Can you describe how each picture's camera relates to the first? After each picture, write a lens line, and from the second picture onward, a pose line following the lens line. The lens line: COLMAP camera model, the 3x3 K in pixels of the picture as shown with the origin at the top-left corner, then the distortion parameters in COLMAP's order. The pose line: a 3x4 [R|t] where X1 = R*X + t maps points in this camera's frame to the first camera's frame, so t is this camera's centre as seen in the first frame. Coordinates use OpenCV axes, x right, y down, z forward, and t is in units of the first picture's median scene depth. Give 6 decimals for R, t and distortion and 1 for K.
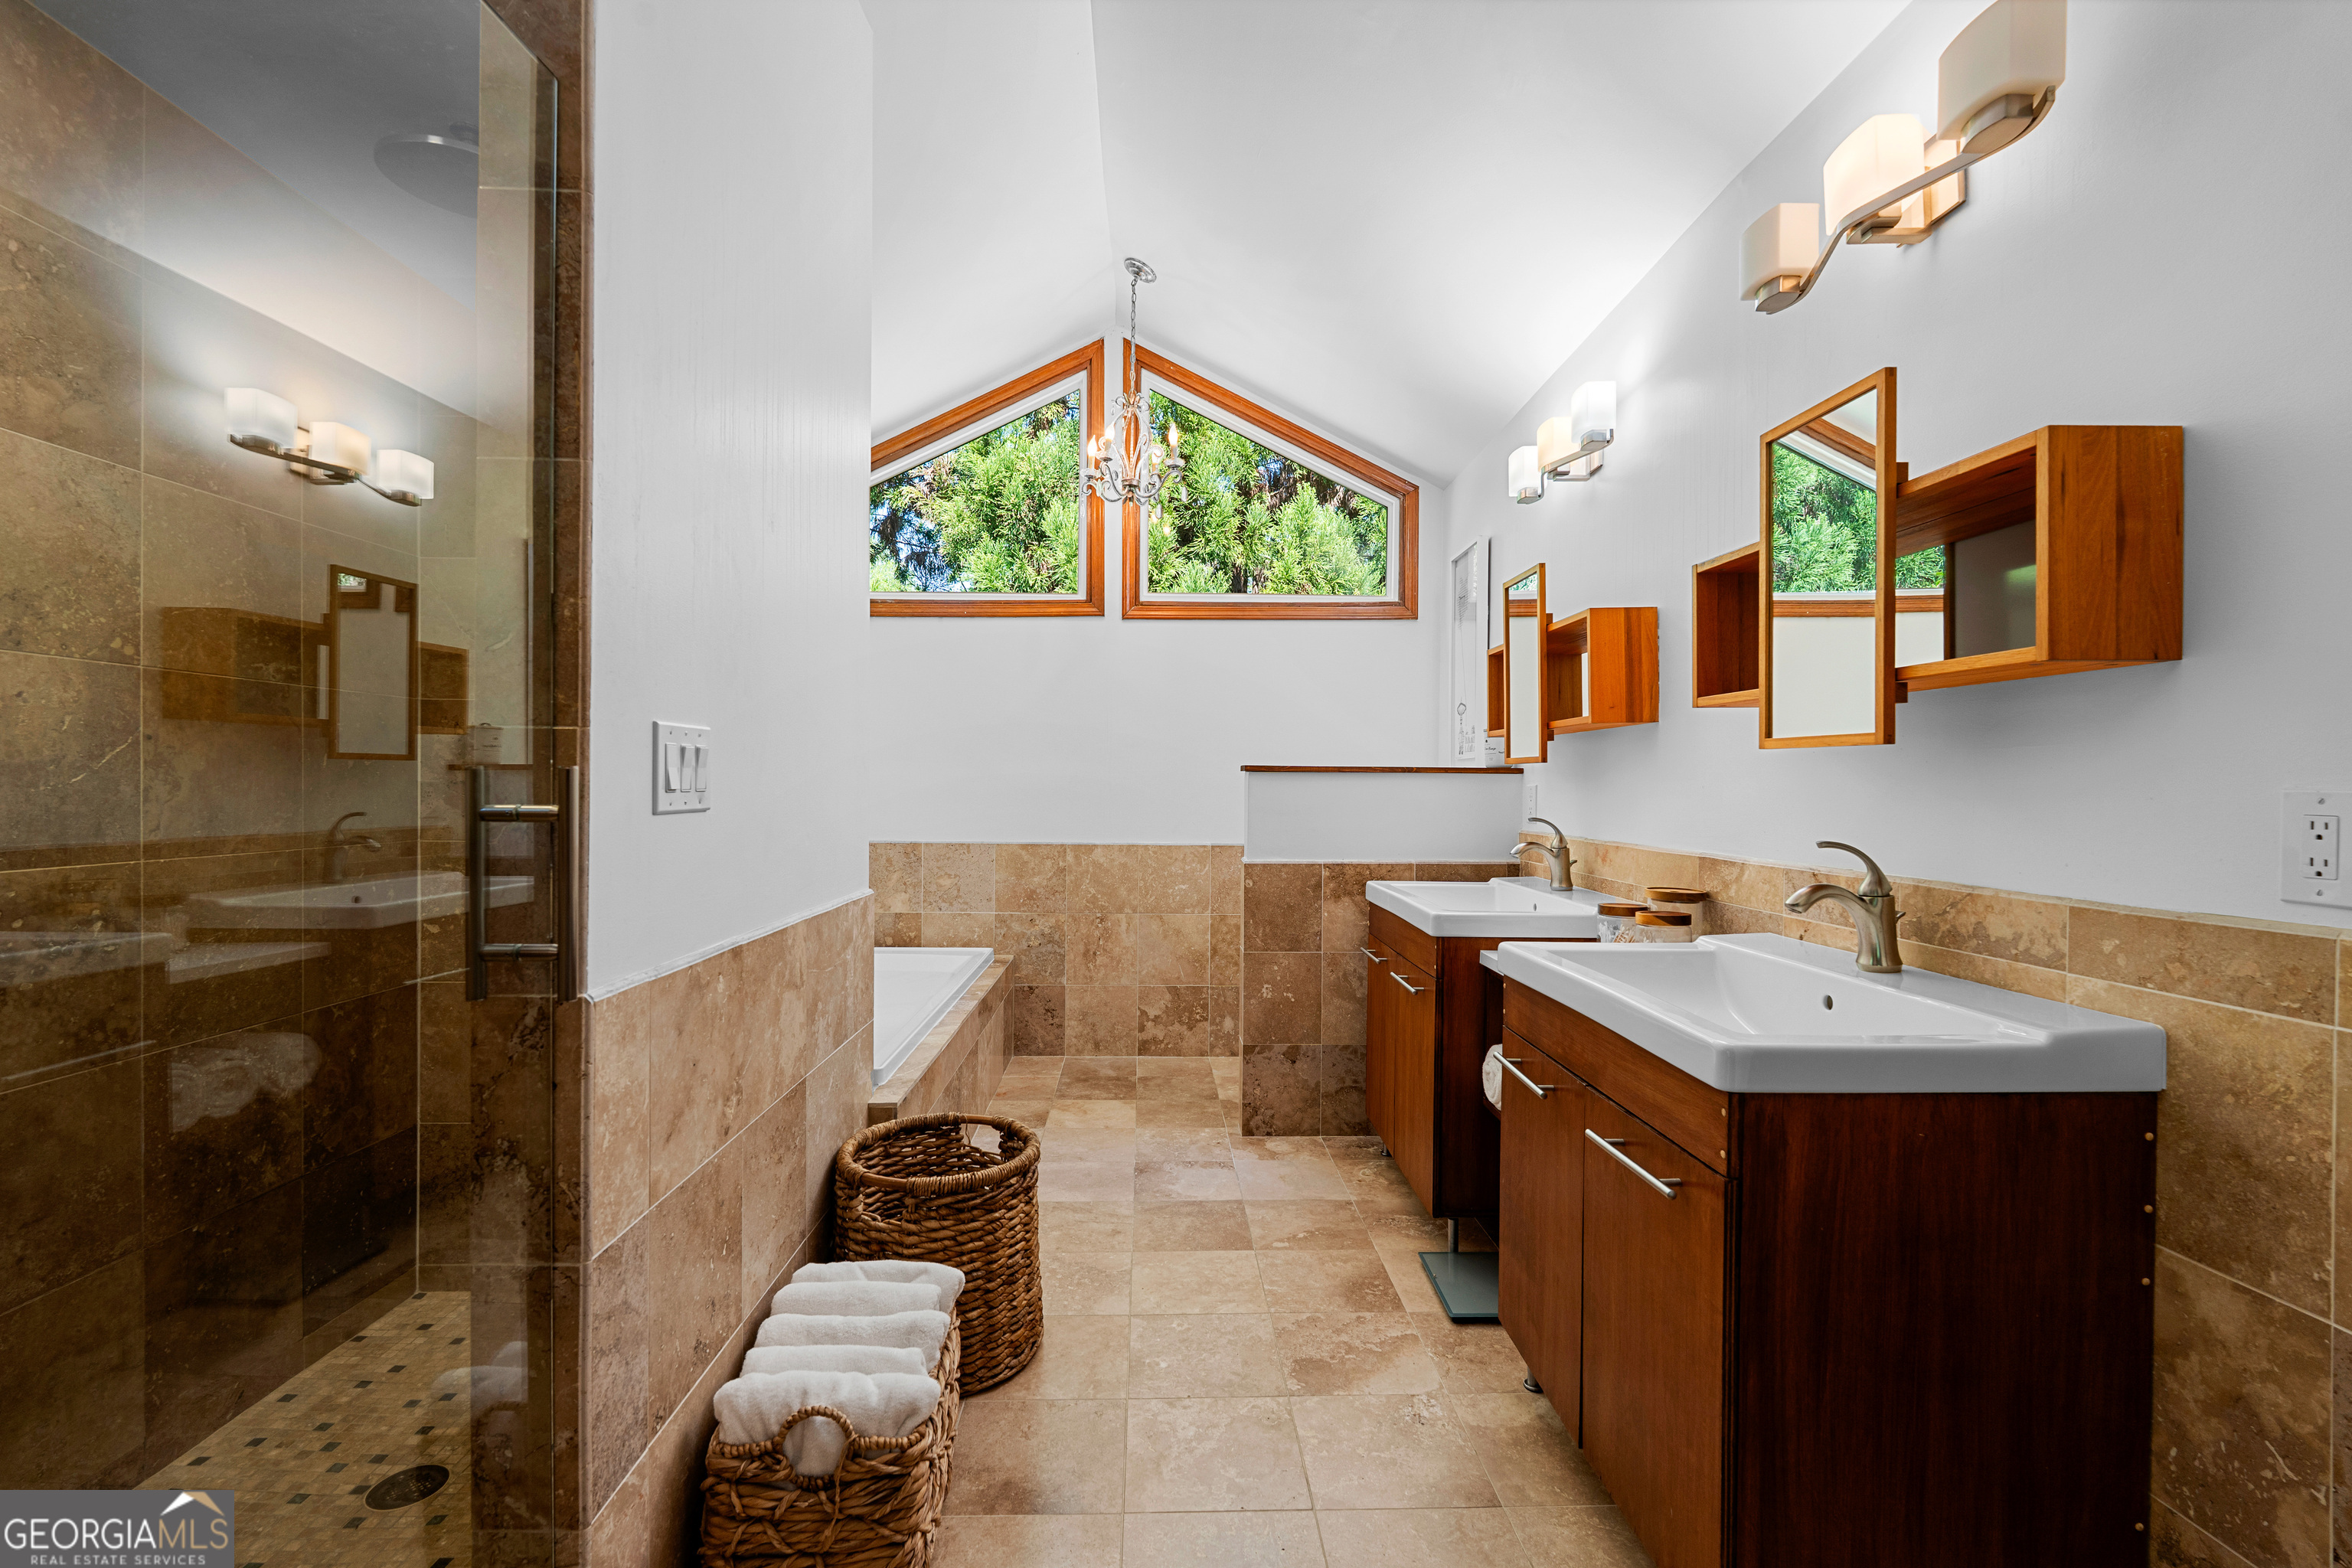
lens RADIAL K [[1026.7, 0, 1164.0], [0, 1026.7, 782.1], [0, 0, 1]] dist [-0.005859, 0.000402]
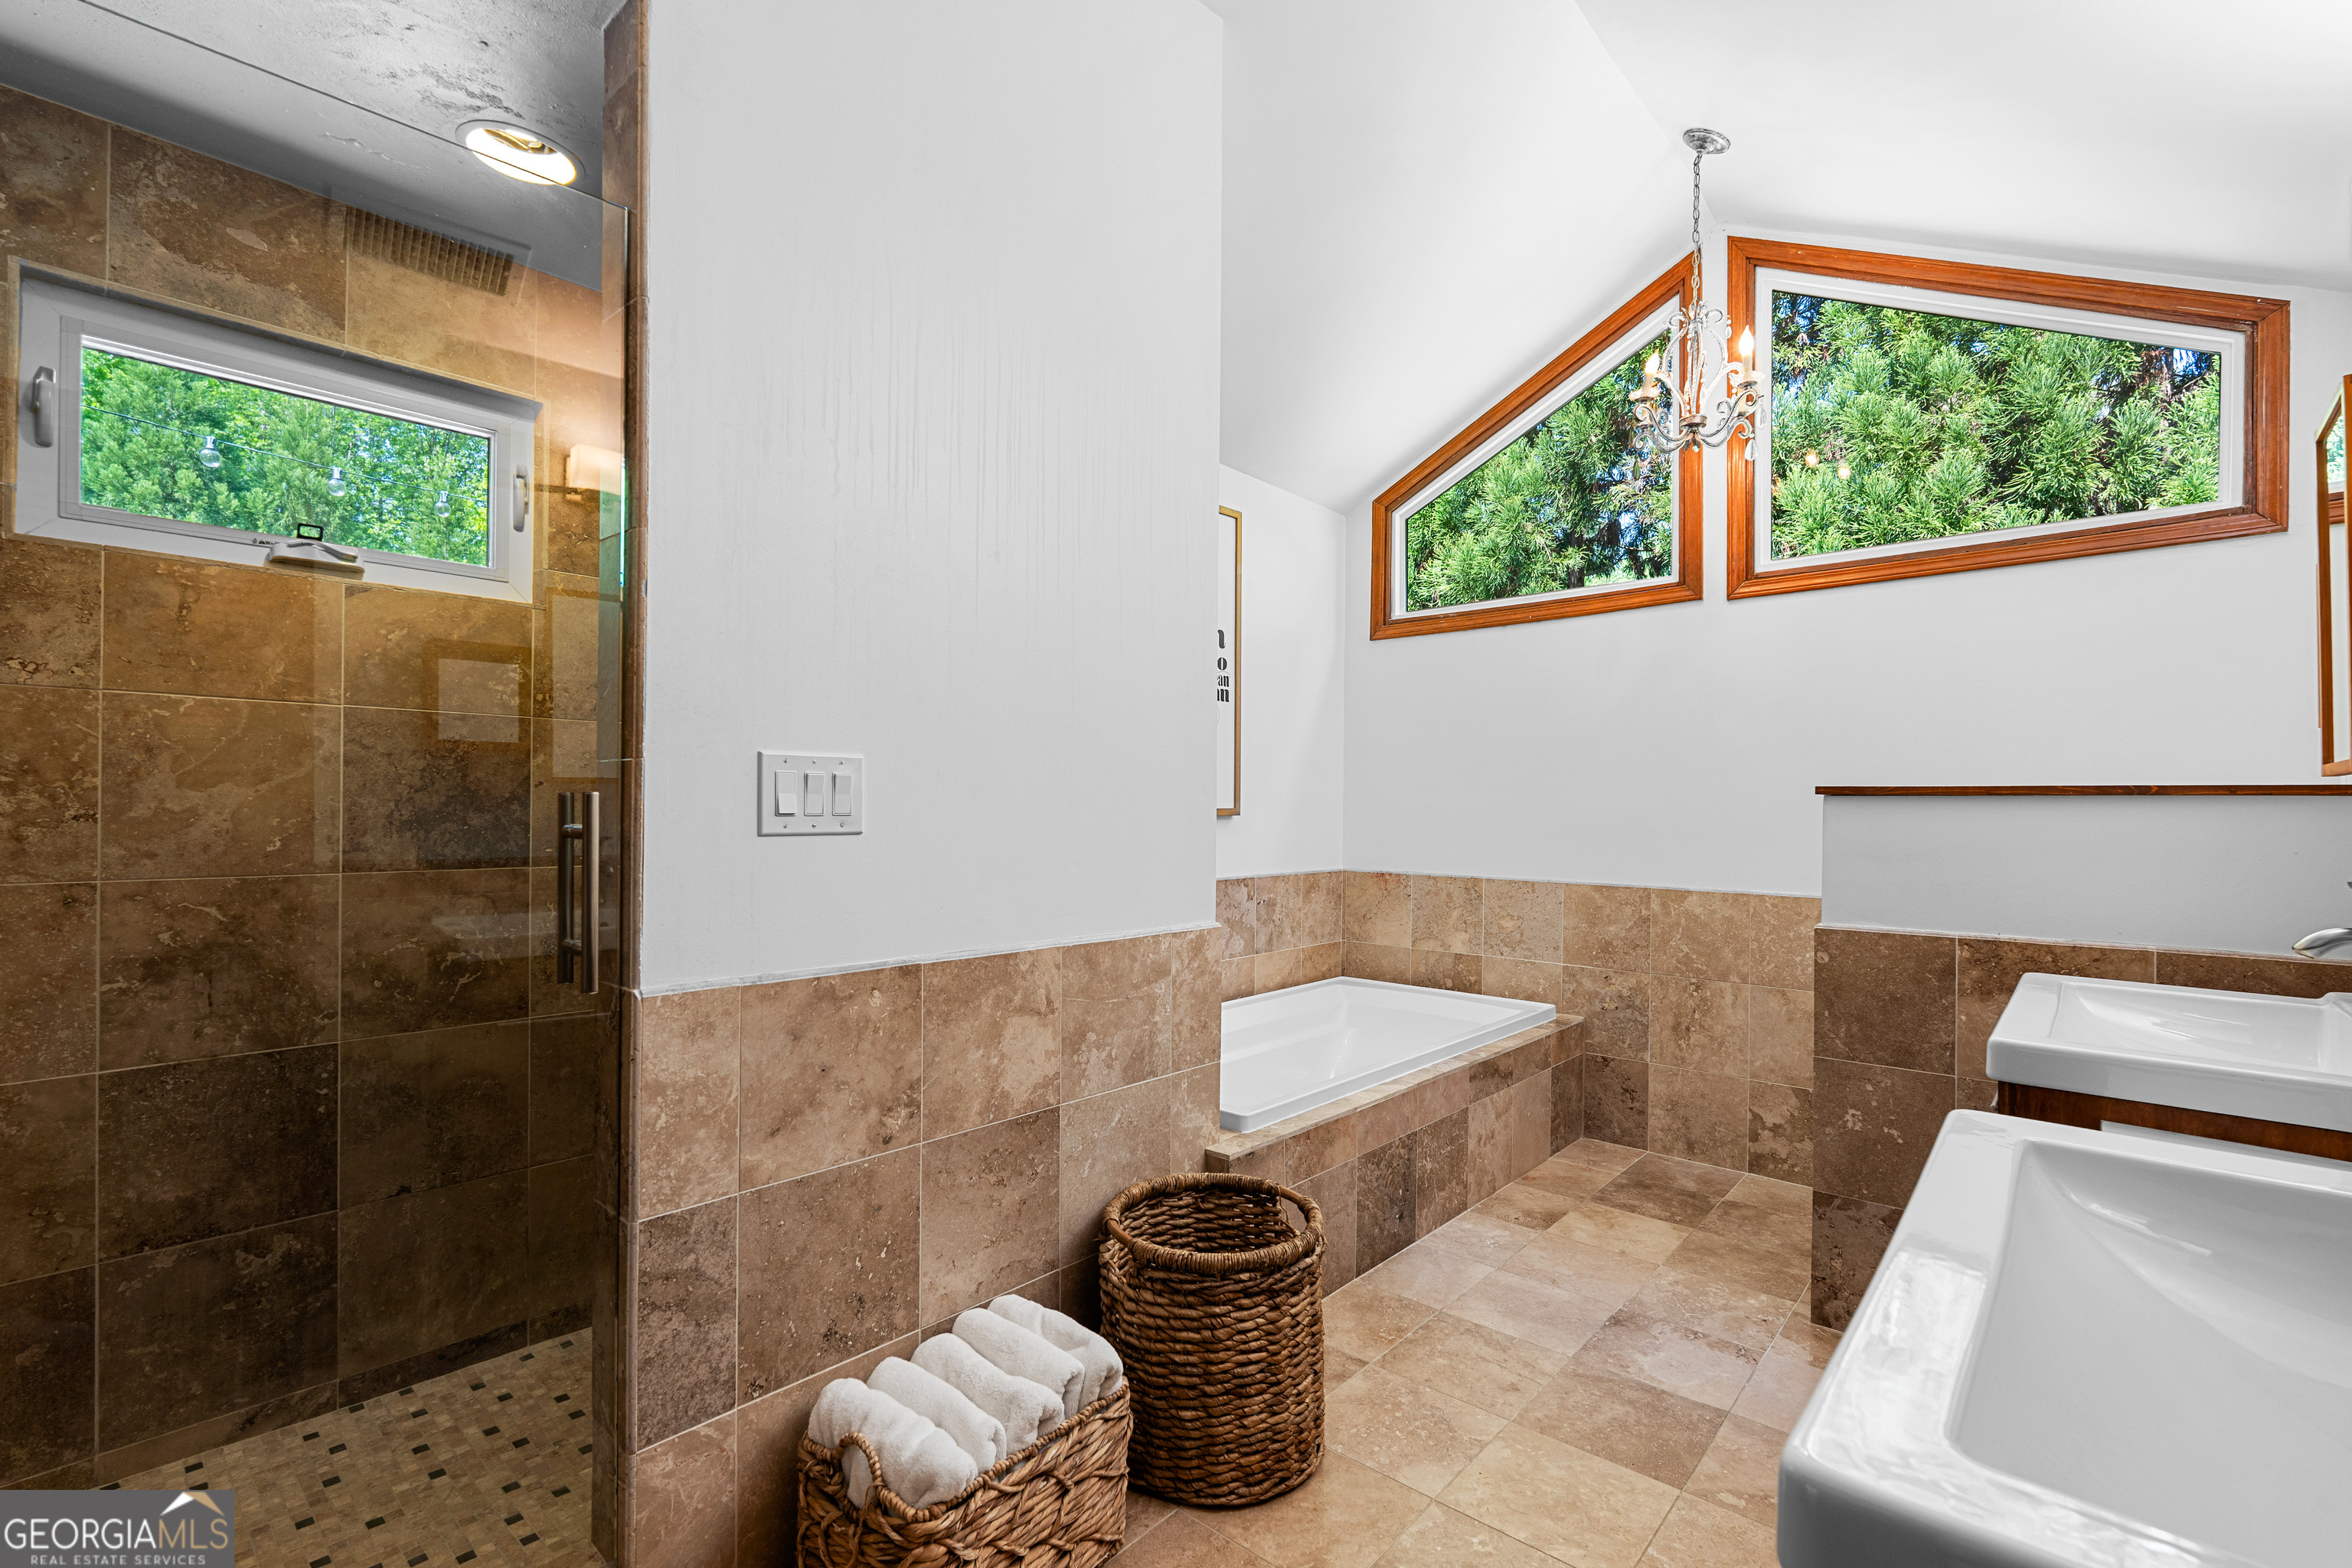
lens RADIAL K [[1026.7, 0, 1171.5], [0, 1026.7, 806.1], [0, 0, 1]] dist [-0.005859, 0.000402]
pose [[0.731419, -0.002015, -0.681925, 0.179541], [-0.002546, 0.999981, -0.005685, 0.001505], [0.681924, 0.005895, 0.731400, 0.153696]]
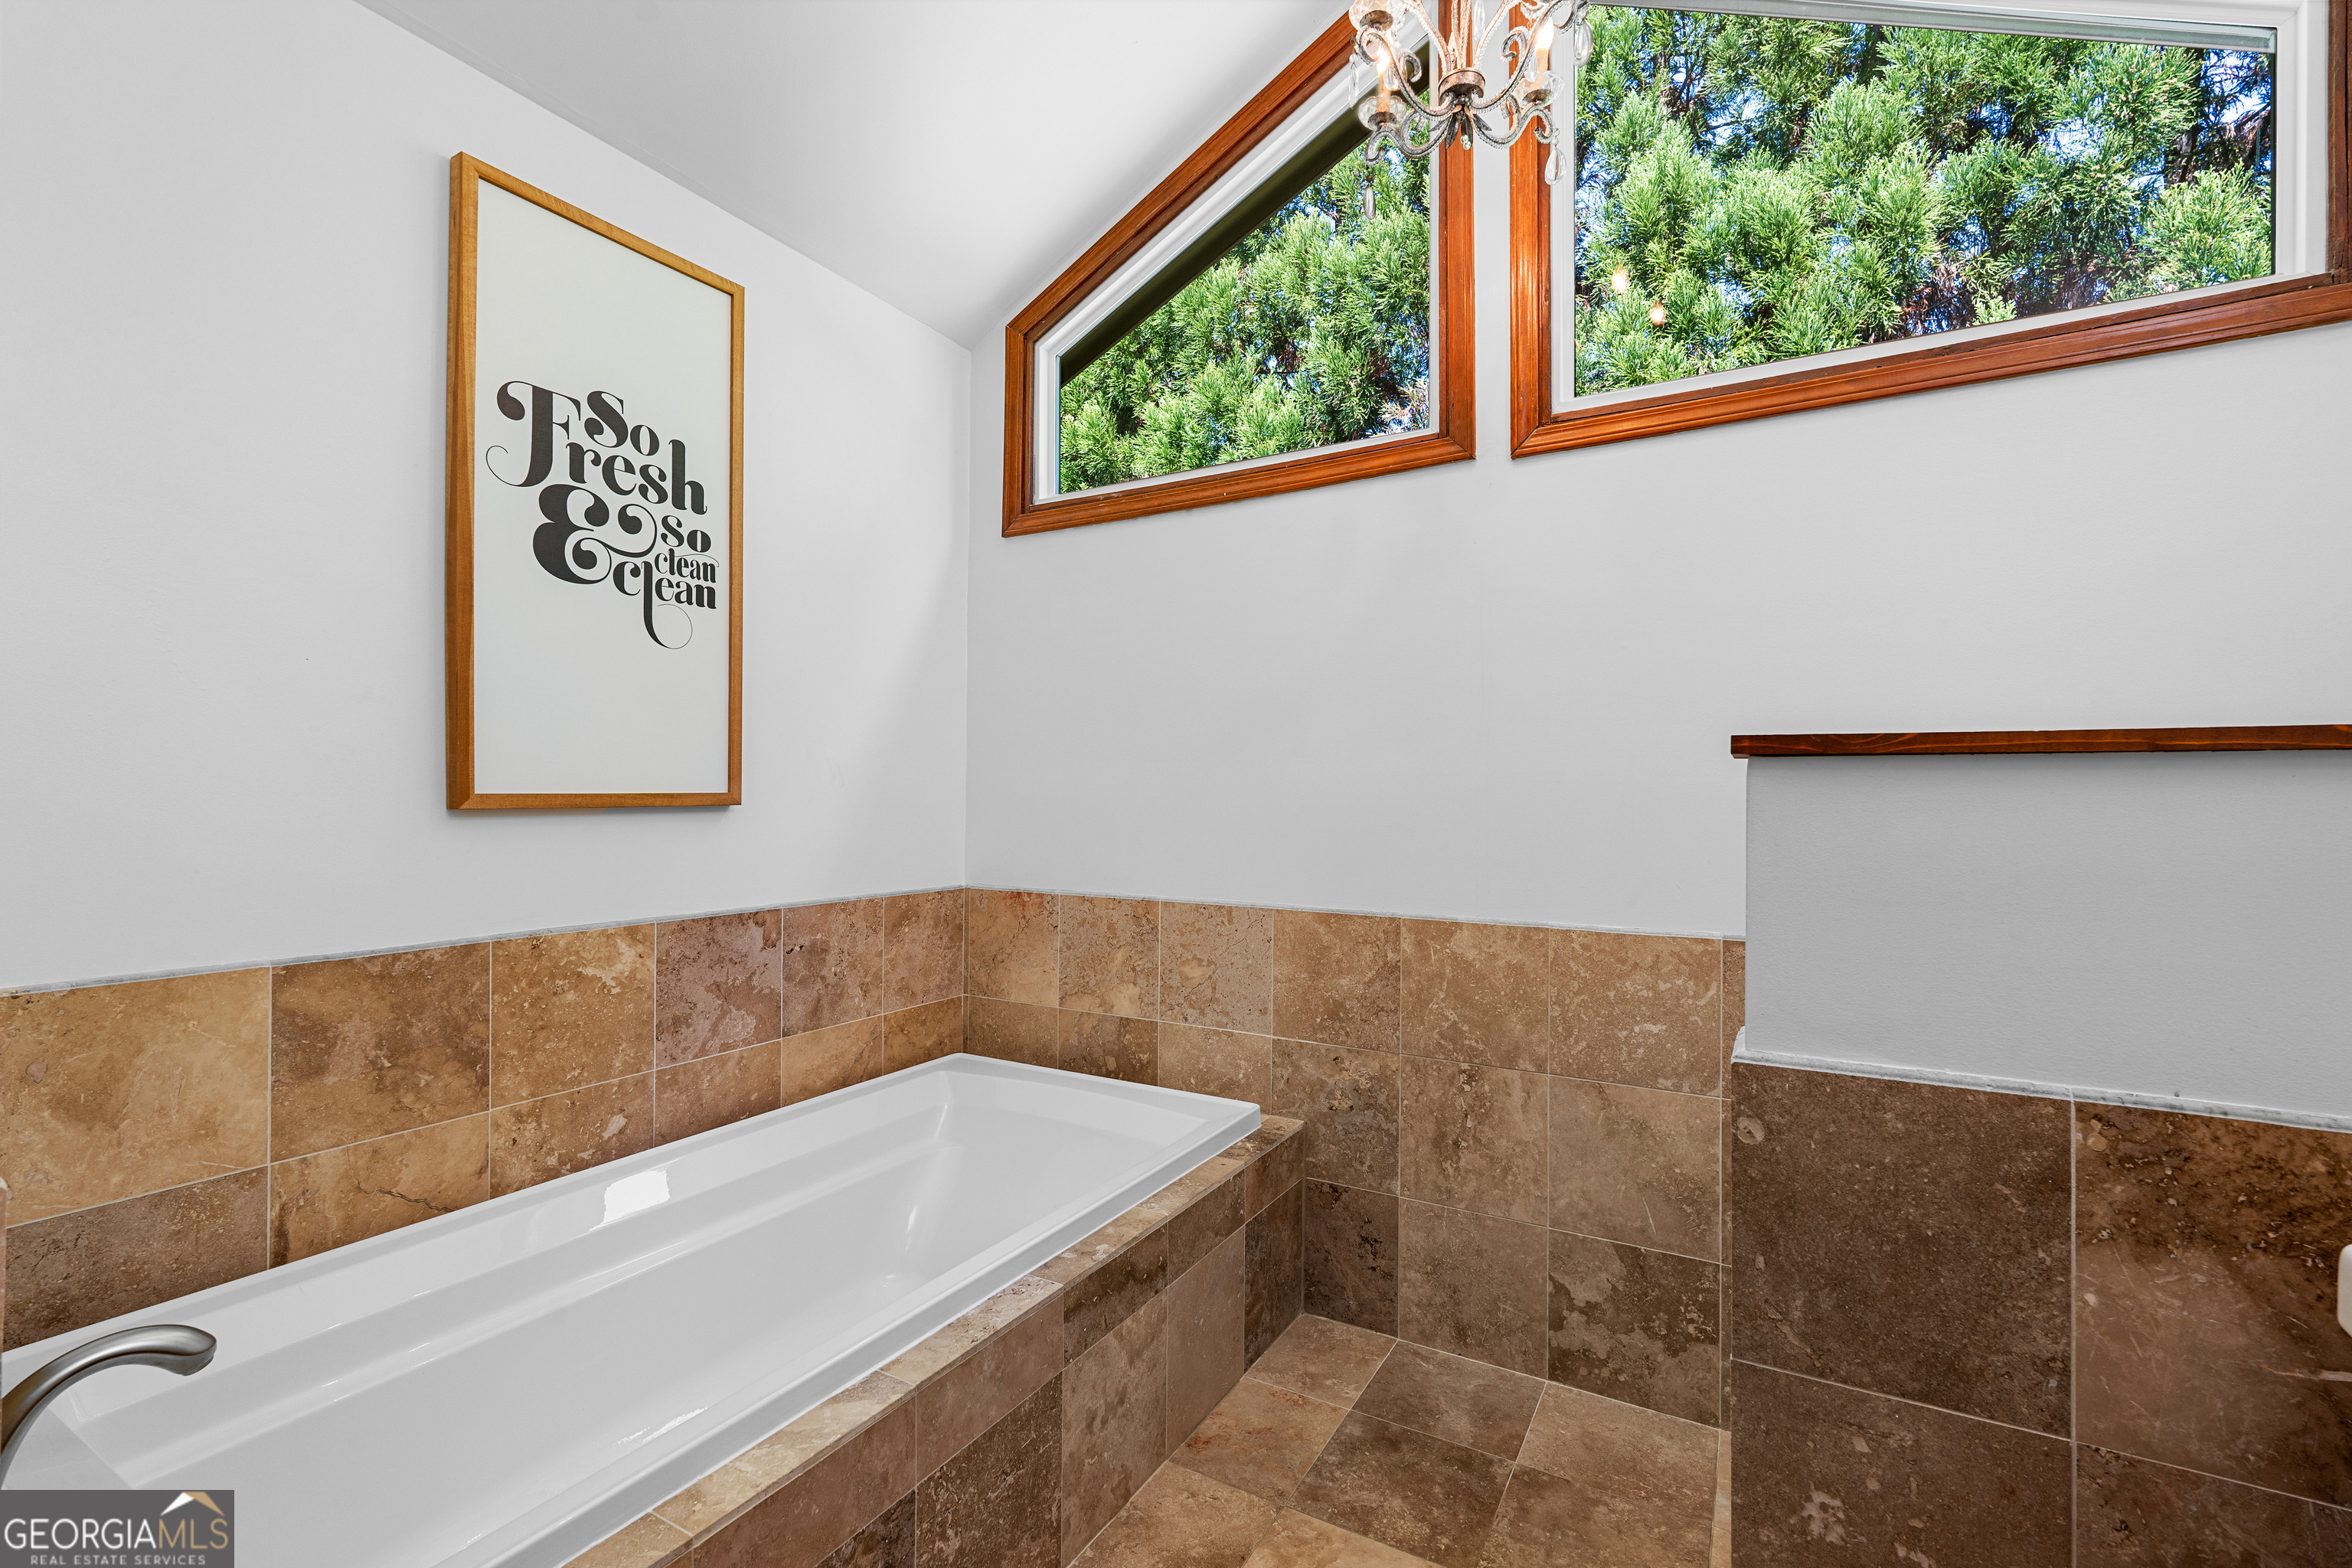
lens RADIAL K [[1026.7, 0, 1171.5], [0, 1026.7, 786.4], [0, 0, 1]] dist [-0.005859, 0.000402]
pose [[0.852951, -0.007797, -0.521933, 0.073803], [0.001859, 0.999927, -0.011900, 0.001451], [0.521988, 0.009180, 0.852904, 0.509371]]
